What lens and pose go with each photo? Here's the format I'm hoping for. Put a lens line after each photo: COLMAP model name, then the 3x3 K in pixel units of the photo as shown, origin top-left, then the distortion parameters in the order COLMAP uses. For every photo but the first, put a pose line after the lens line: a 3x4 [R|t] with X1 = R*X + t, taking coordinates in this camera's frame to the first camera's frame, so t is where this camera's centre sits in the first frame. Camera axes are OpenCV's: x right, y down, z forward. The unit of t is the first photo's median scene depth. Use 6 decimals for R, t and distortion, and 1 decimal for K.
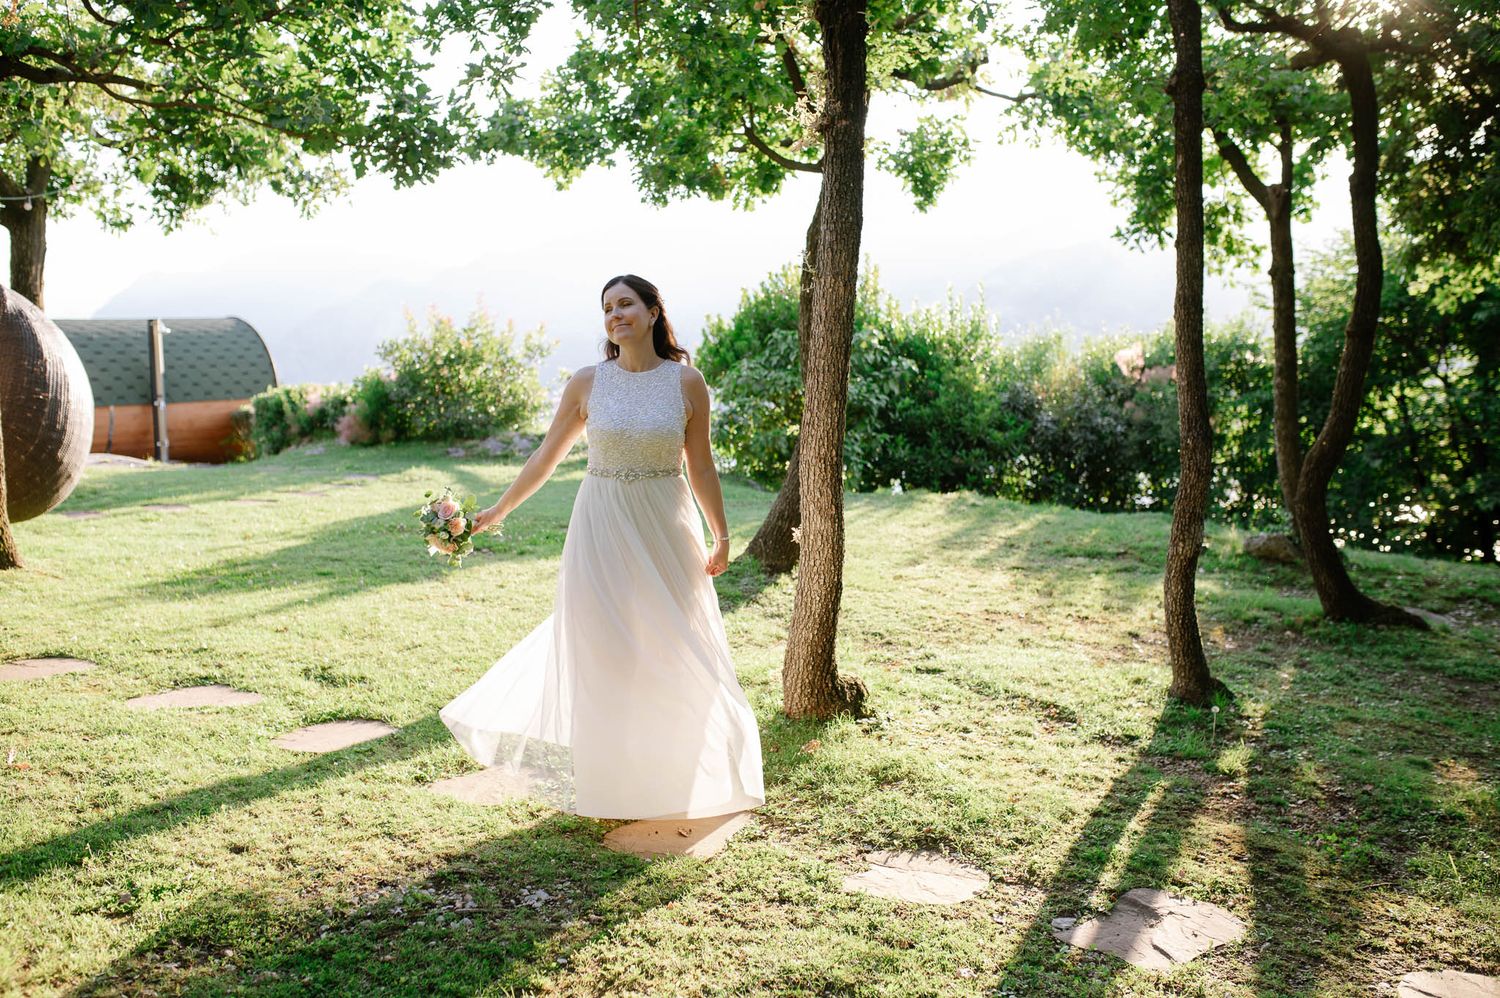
lens RADIAL K [[1427.6, 0, 765.9], [0, 1427.6, 484.5], [0, 0, 1]] dist [-0.072478, 0.083660]
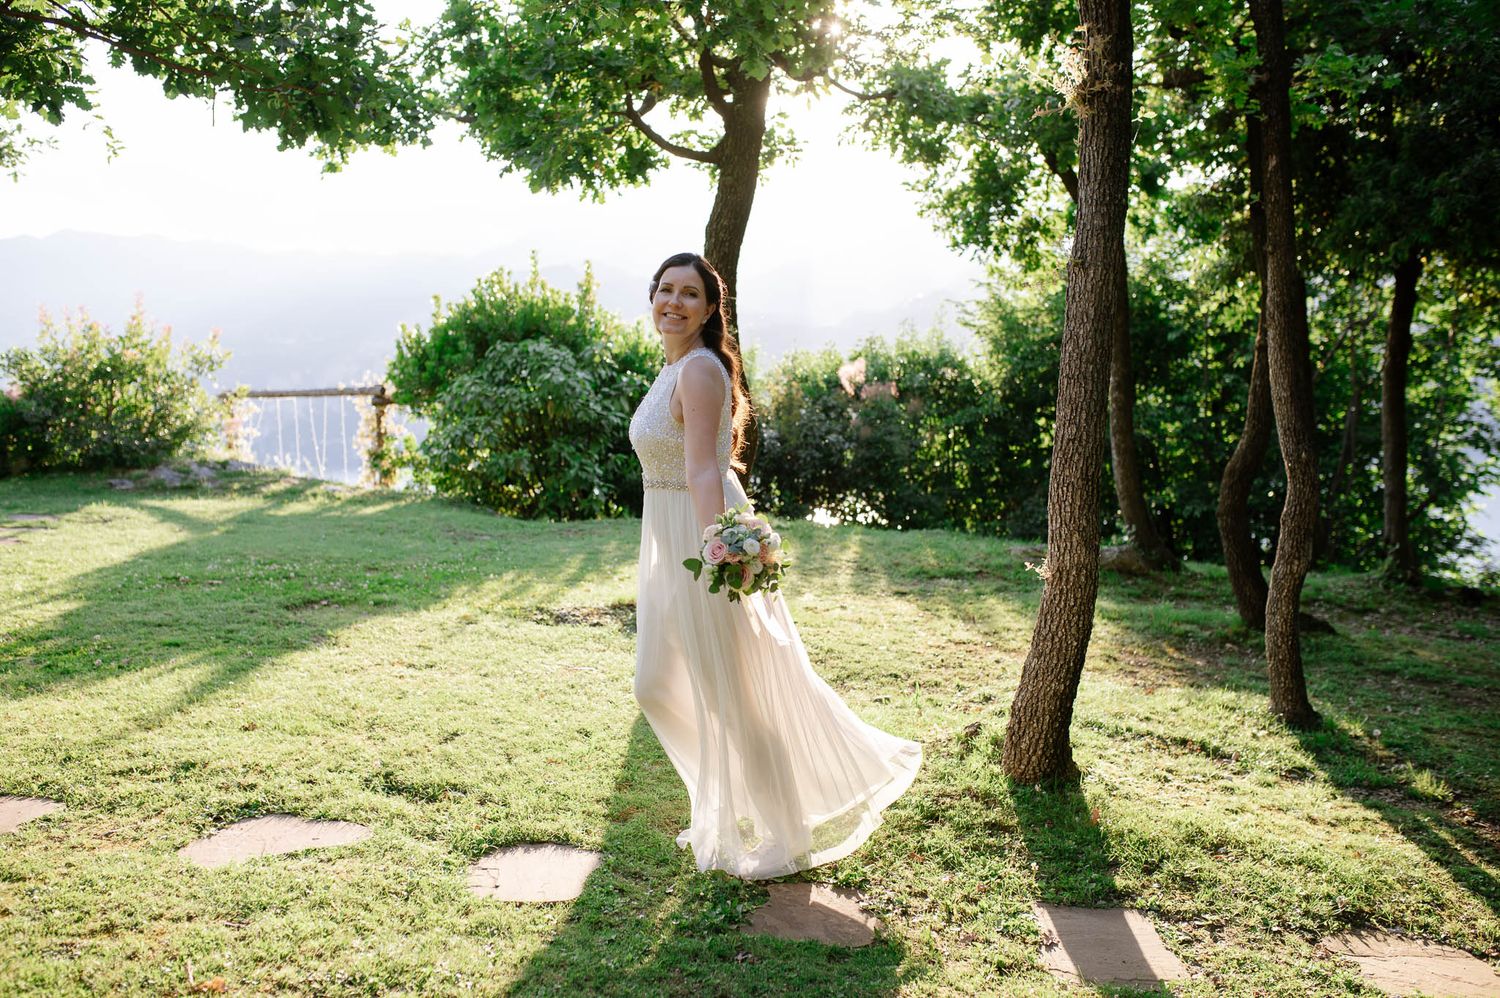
lens RADIAL K [[1427.5, 0, 750.0], [0, 1427.5, 499.0], [0, 0, 1]] dist [-0.073495, 0.085676]
pose [[0.937444, -0.025365, 0.347212, -0.276702], [0.026833, 0.999640, 0.000579, -0.007980], [-0.347101, 0.008774, 0.937787, 0.166411]]
